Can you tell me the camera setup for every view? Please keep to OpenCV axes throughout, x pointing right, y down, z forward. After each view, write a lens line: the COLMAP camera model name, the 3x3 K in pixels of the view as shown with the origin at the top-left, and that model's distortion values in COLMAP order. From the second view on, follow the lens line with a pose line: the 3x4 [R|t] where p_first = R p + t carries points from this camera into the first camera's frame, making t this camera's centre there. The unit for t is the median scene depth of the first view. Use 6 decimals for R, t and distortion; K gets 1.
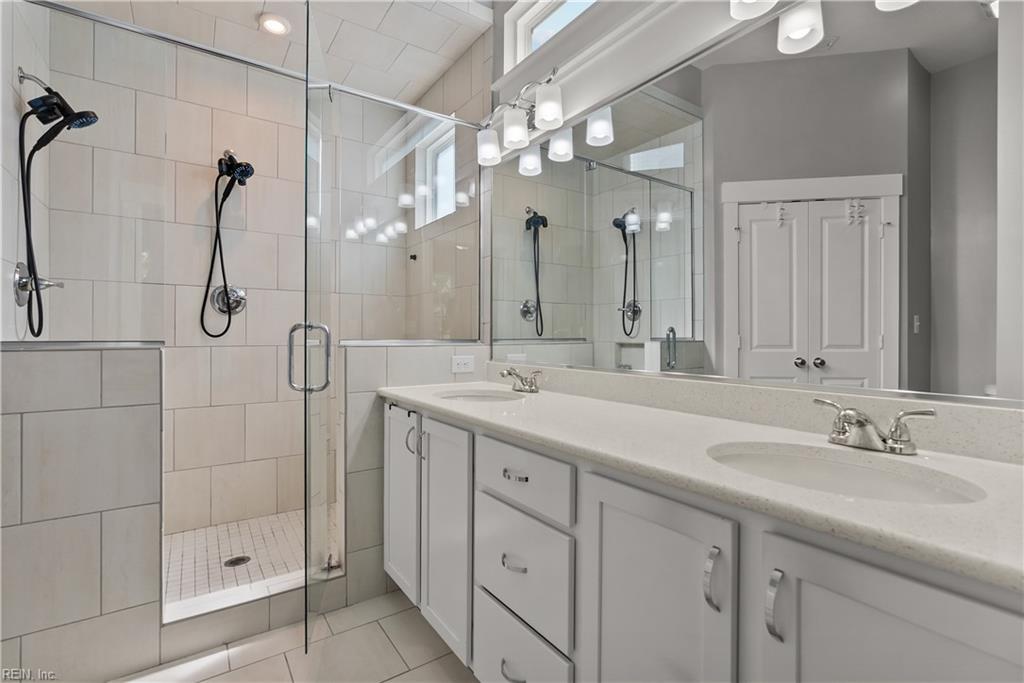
lens RADIAL K [[466.5, 0, 514.9], [0, 466.5, 336.1], [0, 0, 1]] dist [-0.001464, 0.000460]
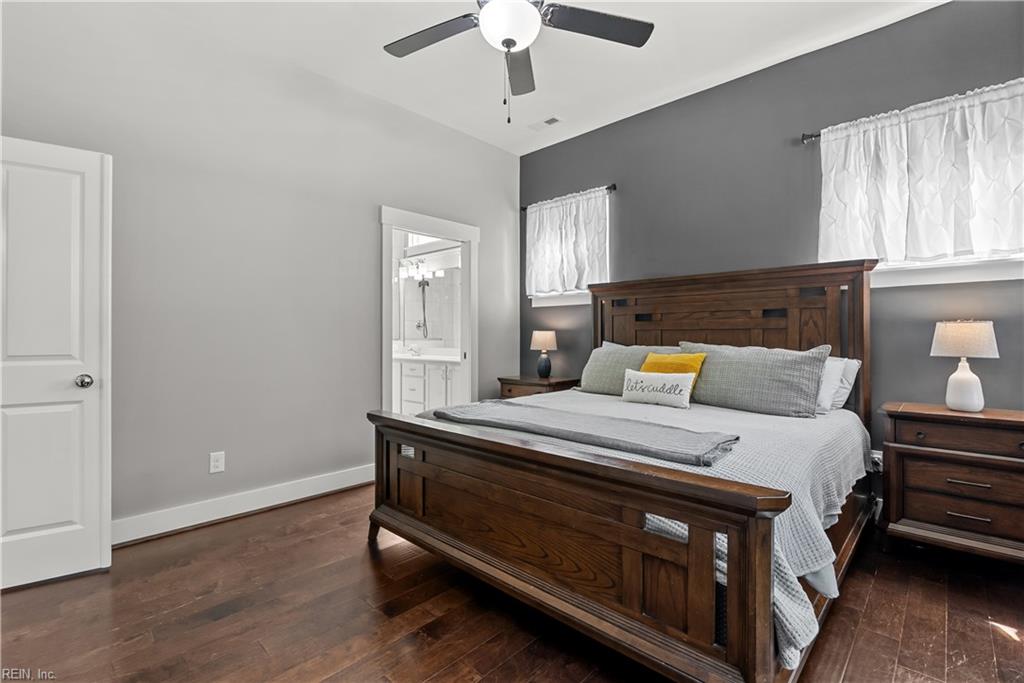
lens RADIAL K [[466.5, 0, 514.9], [0, 466.5, 336.1], [0, 0, 1]] dist [-0.001464, 0.000460]
pose [[0.978163, -0.000424, 0.207838, 0.010882], [0.001052, 0.999995, -0.002911, -0.000271], [-0.207835, 0.003066, 0.978159, -1.151002]]
